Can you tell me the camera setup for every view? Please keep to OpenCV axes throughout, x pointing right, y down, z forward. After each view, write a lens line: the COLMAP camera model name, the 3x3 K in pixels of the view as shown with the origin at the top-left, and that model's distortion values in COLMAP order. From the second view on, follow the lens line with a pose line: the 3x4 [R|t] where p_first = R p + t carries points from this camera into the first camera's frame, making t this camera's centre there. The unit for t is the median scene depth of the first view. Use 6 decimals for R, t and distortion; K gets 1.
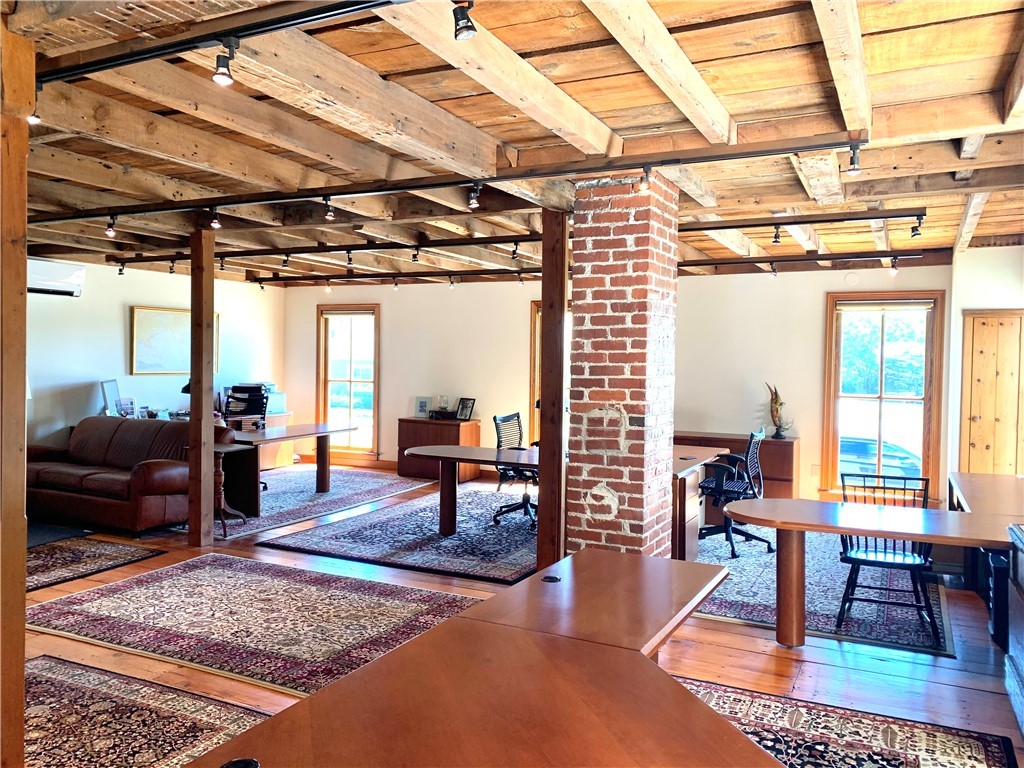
lens RADIAL K [[775.0, 0, 510.7], [0, 775.0, 374.5], [0, 0, 1]] dist [0.008610, -0.008920]
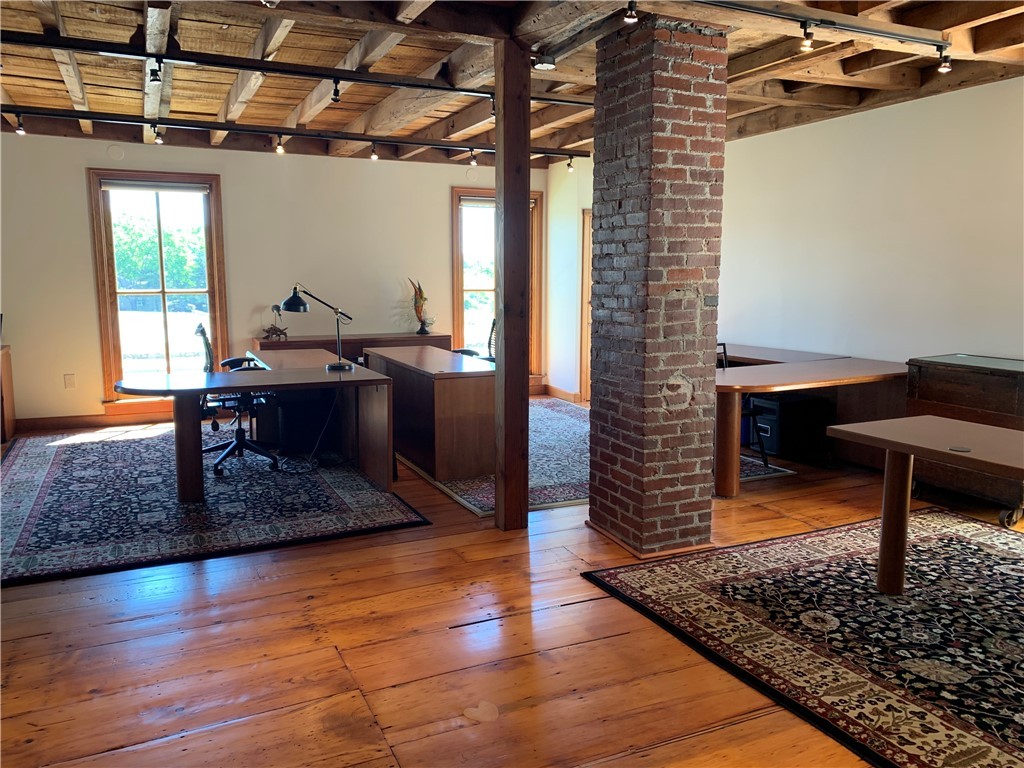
lens RADIAL K [[775.0, 0, 509.0], [0, 775.0, 392.2], [0, 0, 1]] dist [0.008610, -0.008920]
pose [[0.619269, -0.130853, 0.774199, -0.729448], [0.024265, 0.988734, 0.147703, 0.024301], [-0.784804, -0.072682, 0.615467, 0.594254]]
